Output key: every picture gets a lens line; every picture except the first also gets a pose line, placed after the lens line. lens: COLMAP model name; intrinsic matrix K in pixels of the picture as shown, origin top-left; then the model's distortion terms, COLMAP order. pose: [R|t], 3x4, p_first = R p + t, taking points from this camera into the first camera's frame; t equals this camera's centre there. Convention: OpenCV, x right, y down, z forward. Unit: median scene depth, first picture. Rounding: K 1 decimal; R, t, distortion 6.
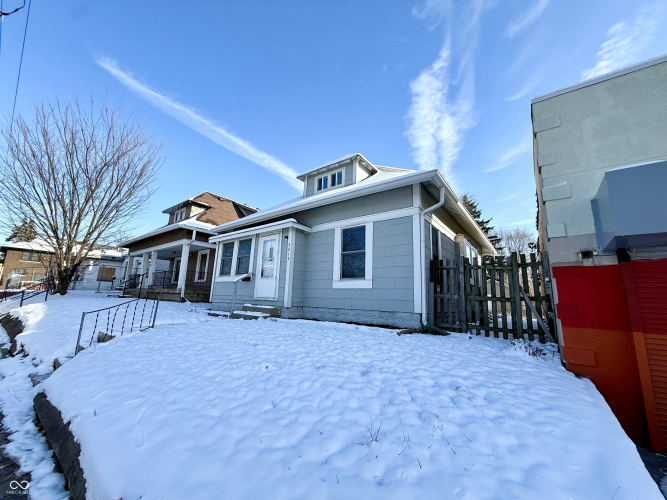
lens RADIAL K [[265.9, 0, 331.4], [0, 265.9, 251.0], [0, 0, 1]] dist [0.001398, -0.000270]
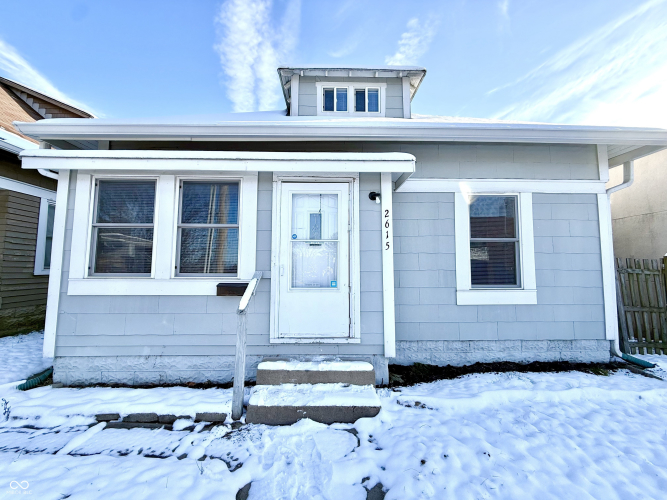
lens RADIAL K [[265.9, 0, 331.4], [0, 265.9, 251.0], [0, 0, 1]] dist [0.001398, -0.000270]
pose [[0.775945, 0.008024, 0.630750, -0.480789], [-0.090827, 0.990921, 0.099130, 0.001828], [-0.624228, -0.134209, 0.769628, 0.678499]]
